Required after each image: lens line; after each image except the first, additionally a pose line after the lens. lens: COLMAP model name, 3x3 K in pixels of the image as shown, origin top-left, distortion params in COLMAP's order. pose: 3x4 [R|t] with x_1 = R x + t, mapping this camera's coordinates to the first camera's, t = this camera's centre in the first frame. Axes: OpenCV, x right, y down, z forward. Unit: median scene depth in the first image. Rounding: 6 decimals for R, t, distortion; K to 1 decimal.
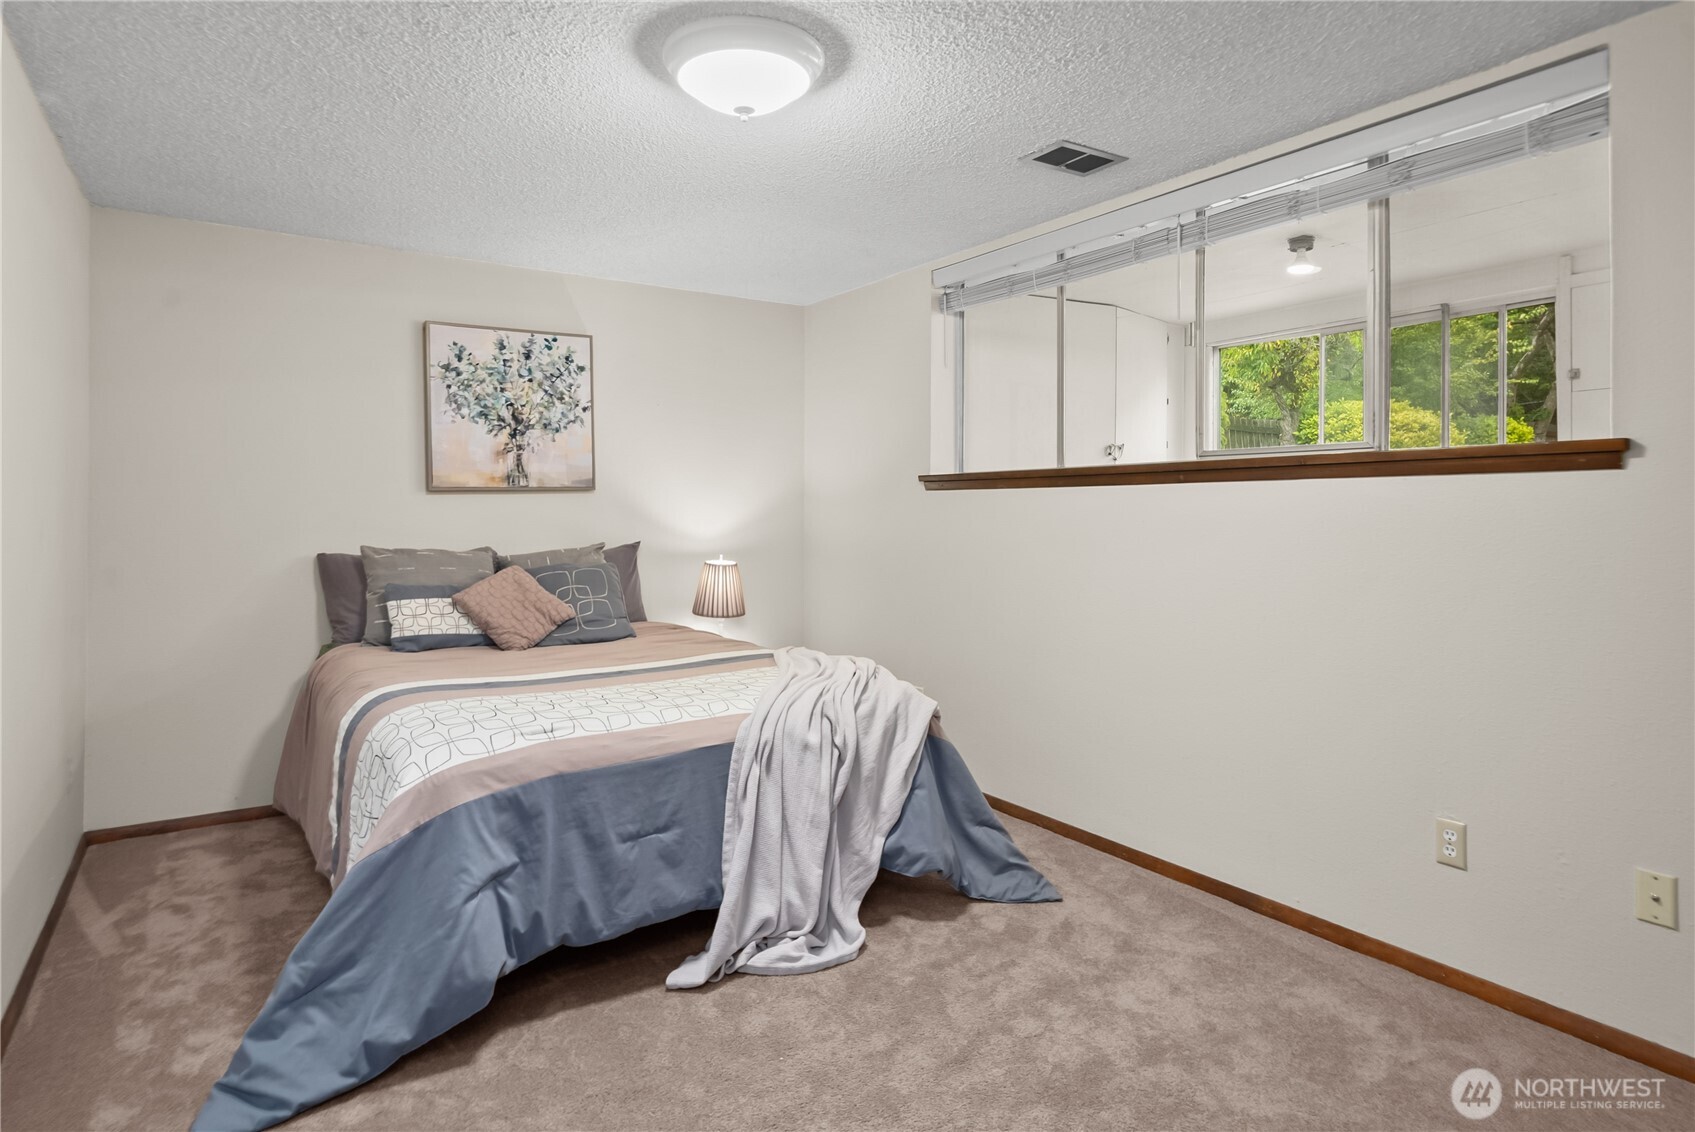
lens RADIAL K [[939.2, 0, 844.2], [0, 939.2, 492.6], [0, 0, 1]] dist [0.000602, 0.000477]
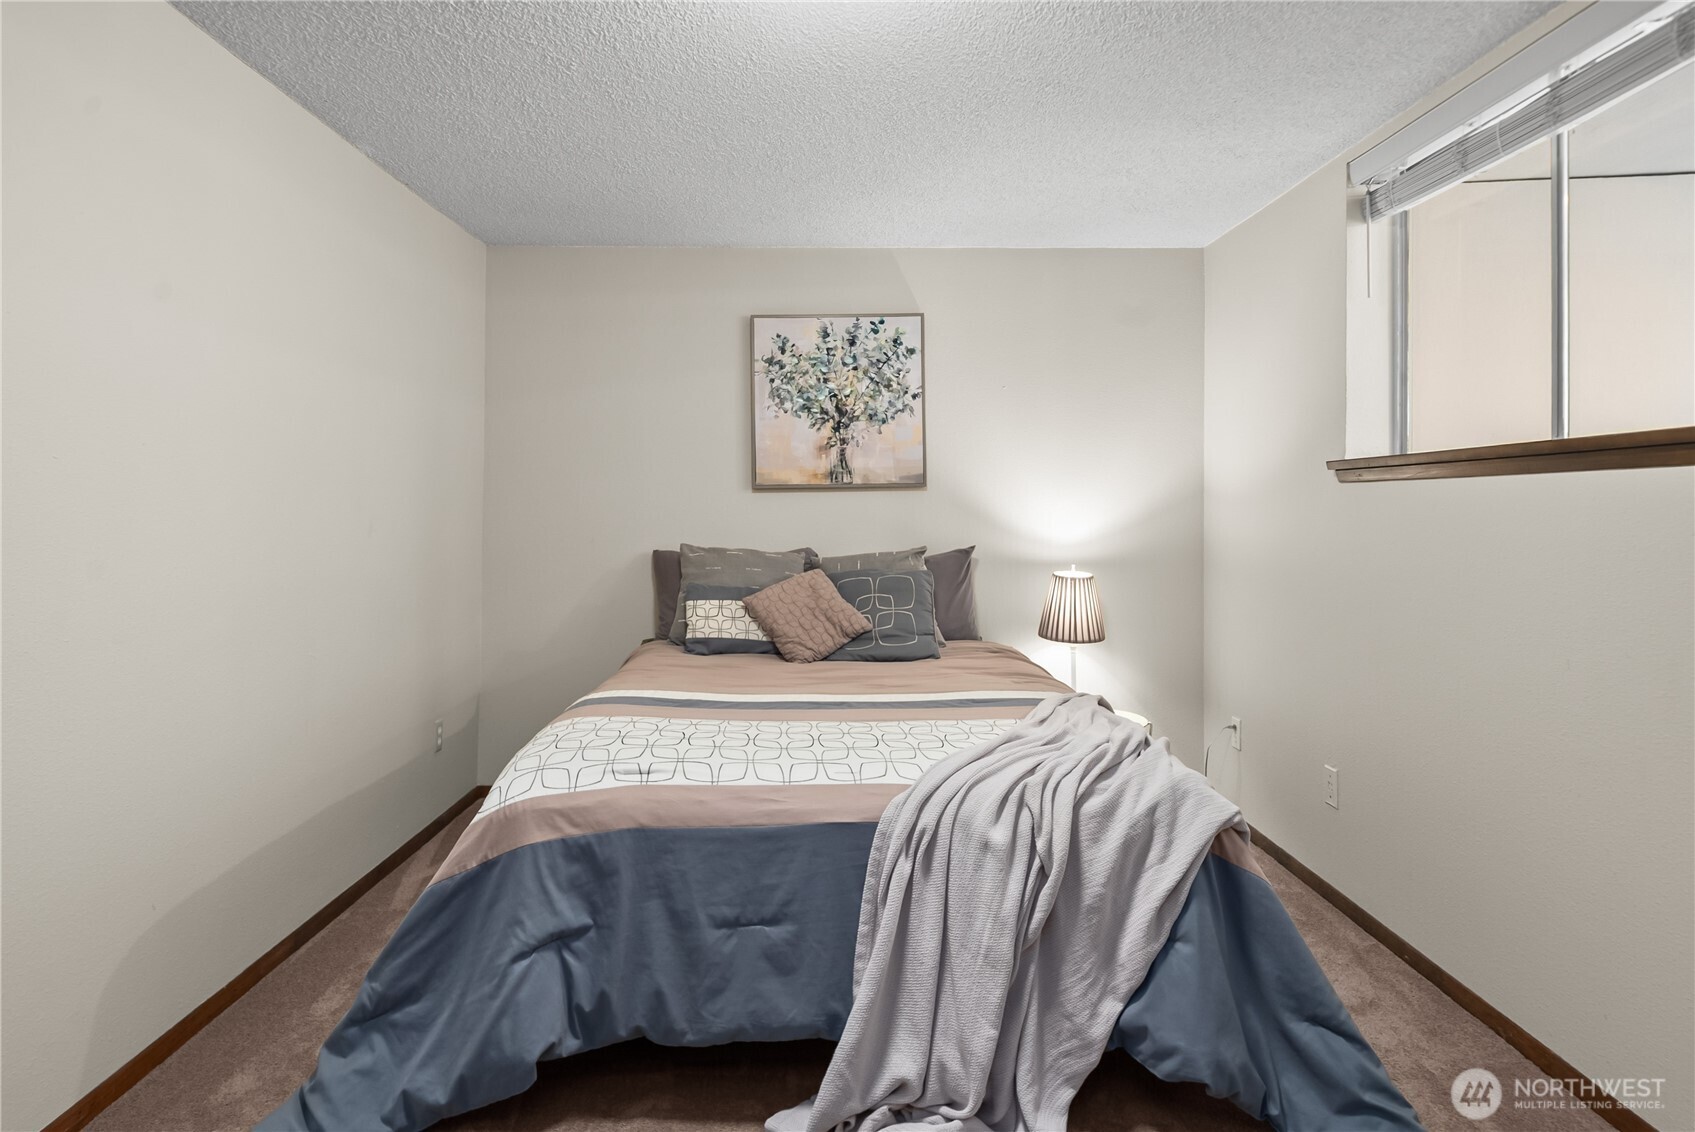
lens RADIAL K [[939.2, 0, 844.2], [0, 939.2, 492.6], [0, 0, 1]] dist [0.000602, 0.000477]
pose [[0.832651, -0.006282, -0.553763, 0.248113], [0.005528, 0.999980, -0.003032, 0.007657], [0.553771, -0.000537, 0.832669, 0.338475]]
